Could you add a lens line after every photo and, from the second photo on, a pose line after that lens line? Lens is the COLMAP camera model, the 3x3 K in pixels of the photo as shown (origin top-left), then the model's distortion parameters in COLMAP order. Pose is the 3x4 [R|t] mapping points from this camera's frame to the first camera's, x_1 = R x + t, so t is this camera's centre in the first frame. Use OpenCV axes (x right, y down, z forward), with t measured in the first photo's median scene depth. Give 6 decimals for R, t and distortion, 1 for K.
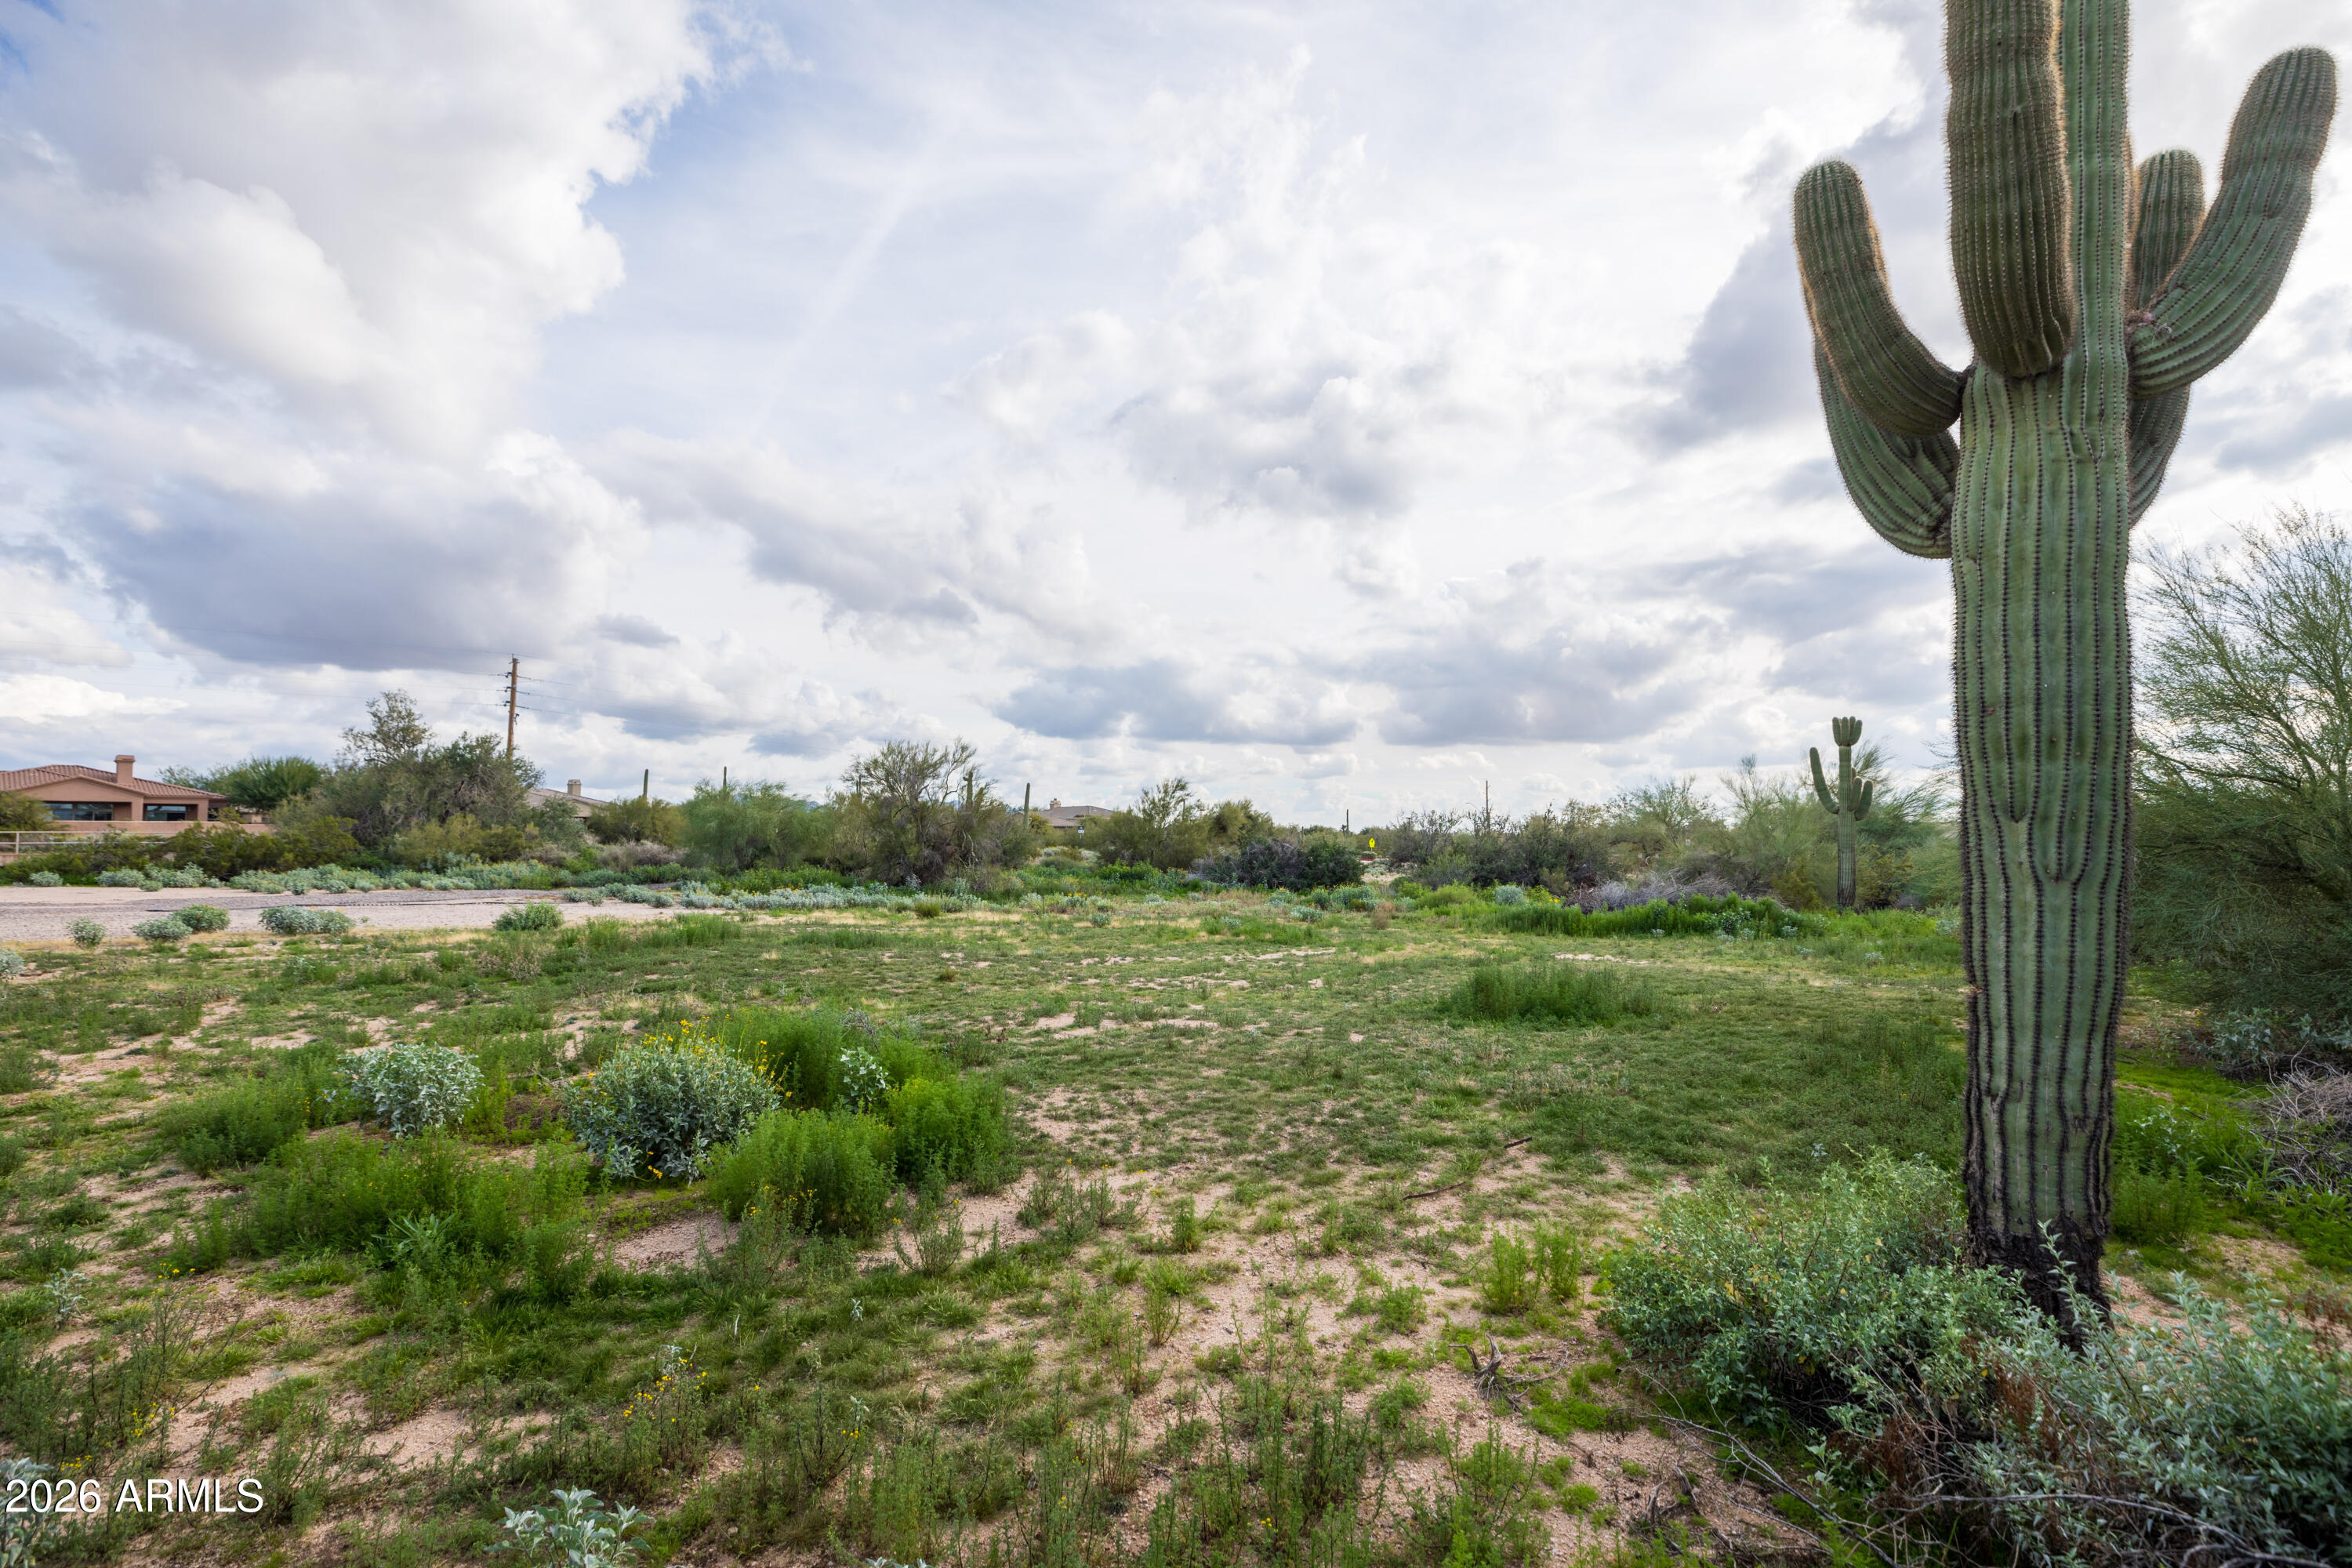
lens RADIAL K [[1060.6, 0, 1166.7], [0, 1060.6, 785.1], [0, 0, 1]] dist [0.008568, -0.003989]
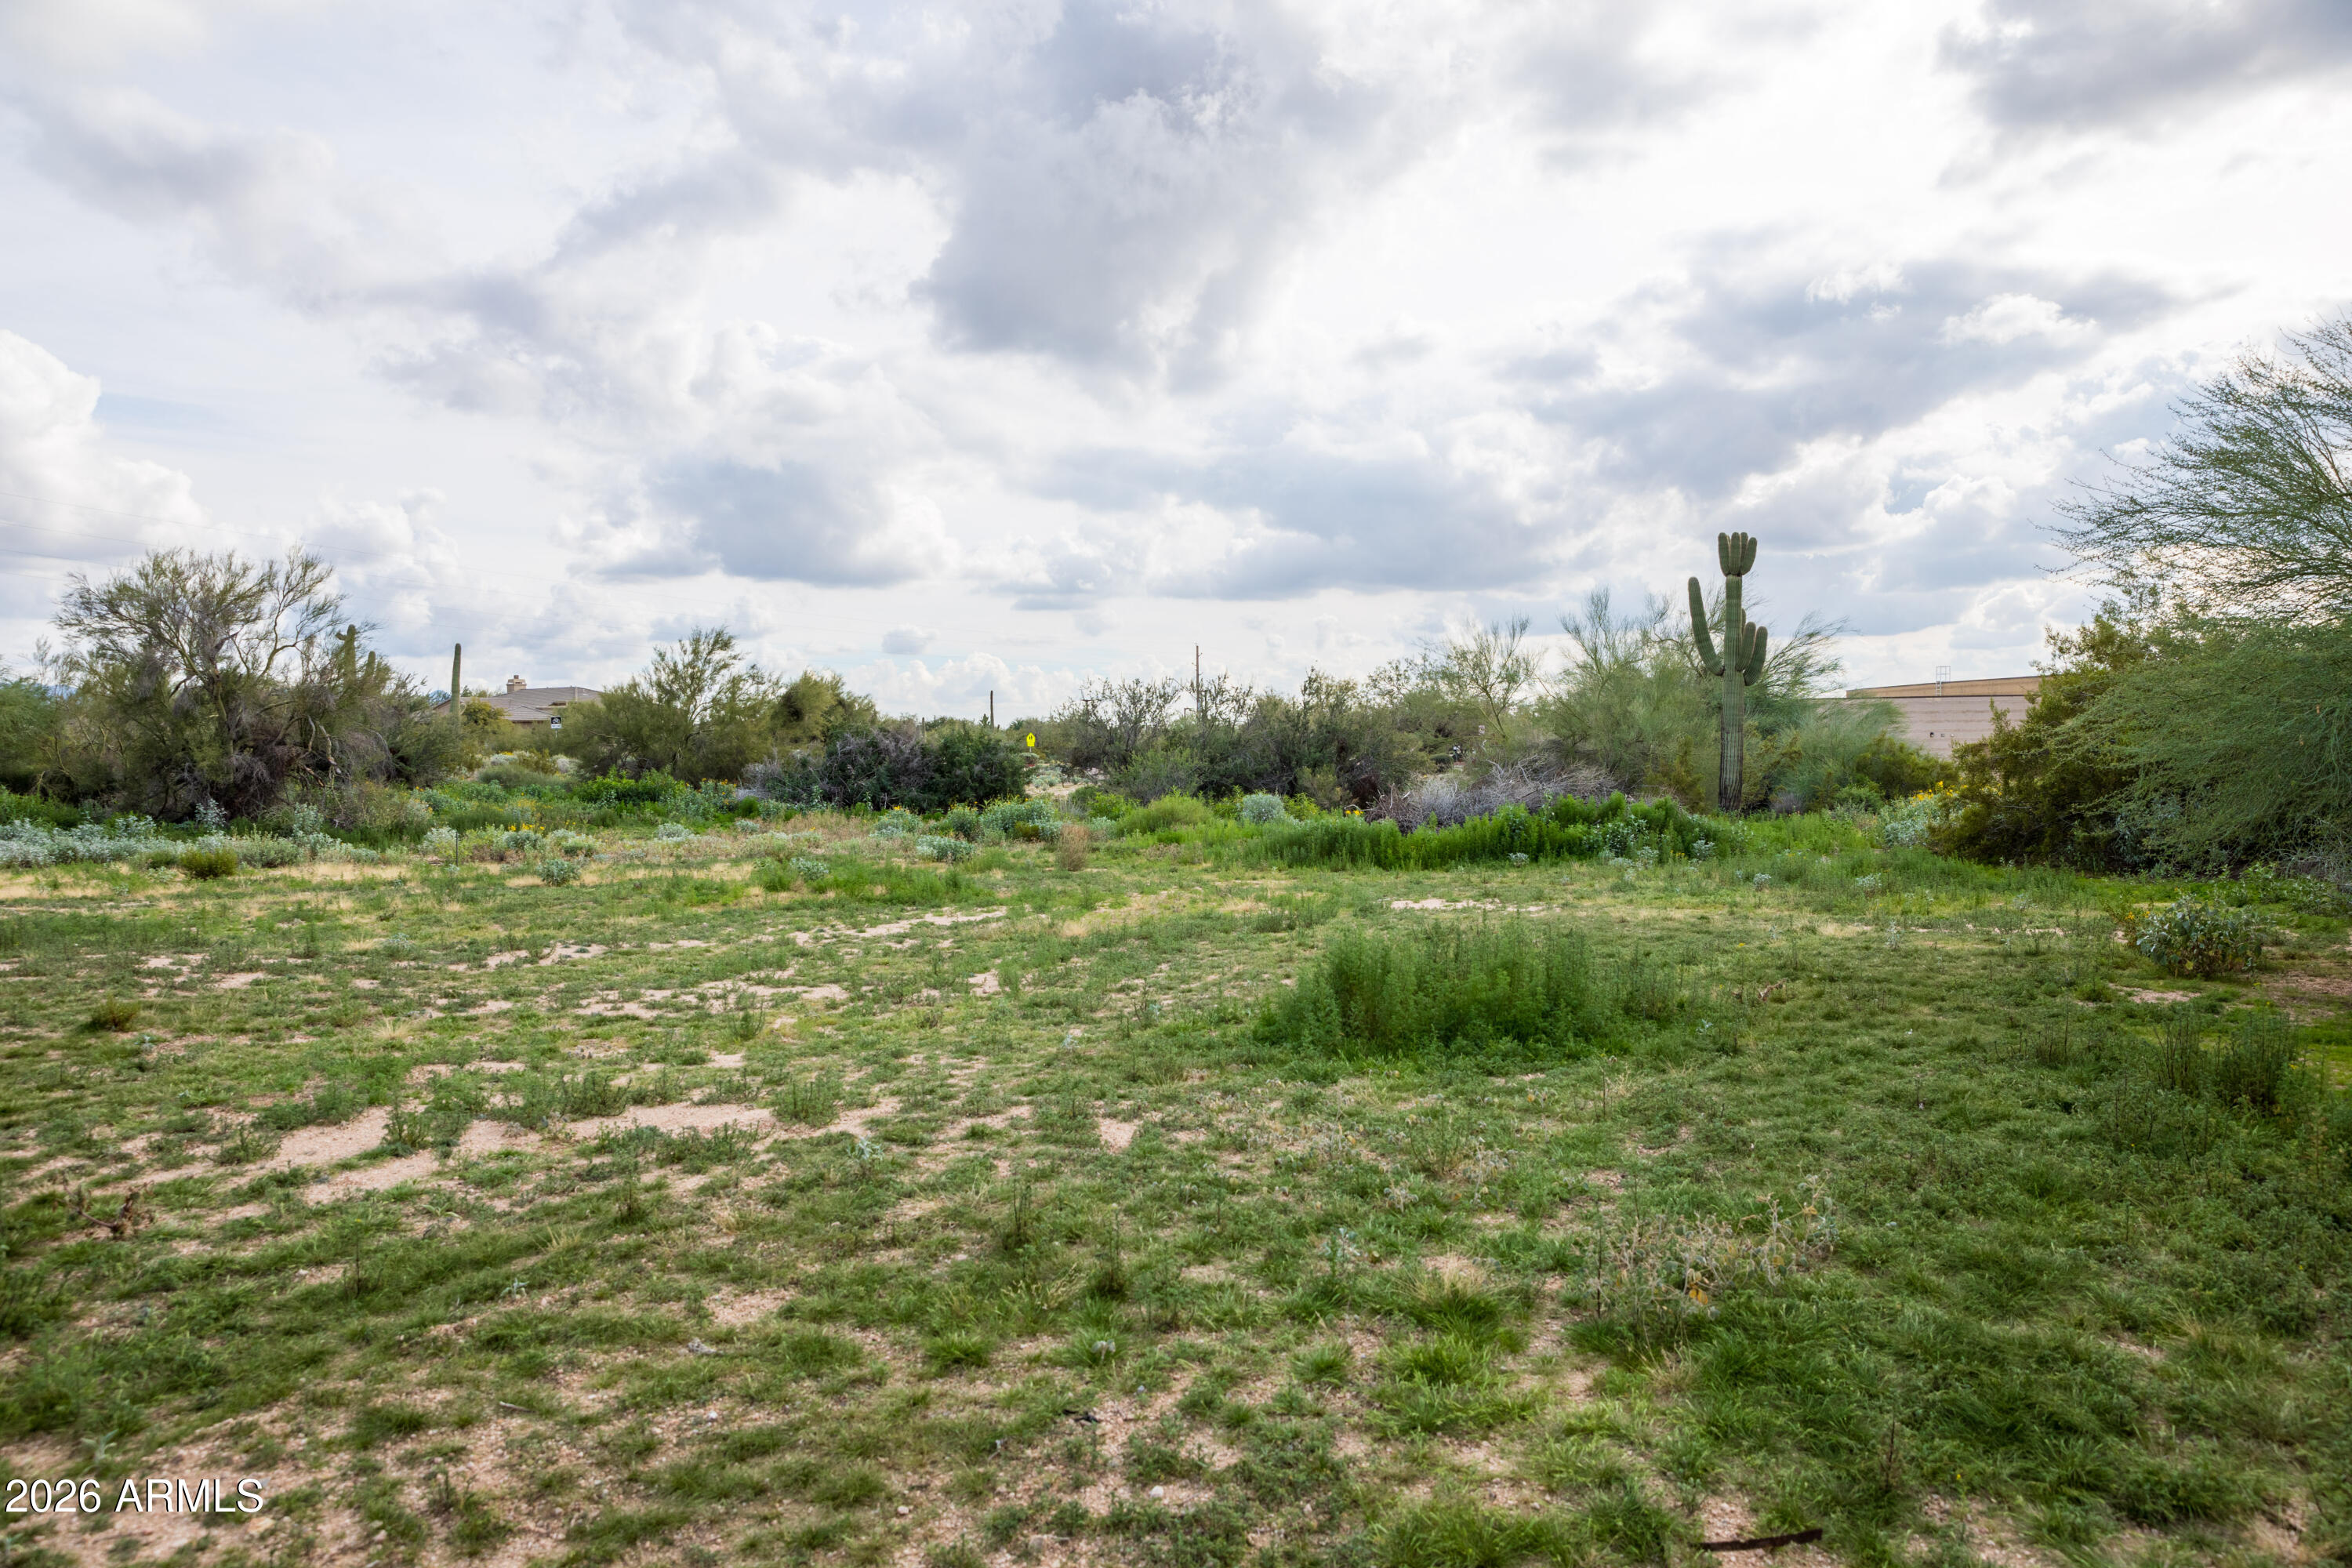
lens RADIAL K [[1608.3, 0, 1179.3], [0, 1608.3, 774.9], [0, 0, 1]] dist [-0.051443, 0.002999]
pose [[0.959339, -0.020471, 0.281512, 0.009161], [-0.000235, 0.997308, 0.073321, 0.016362], [-0.282256, -0.070406, 0.956752, 0.123452]]
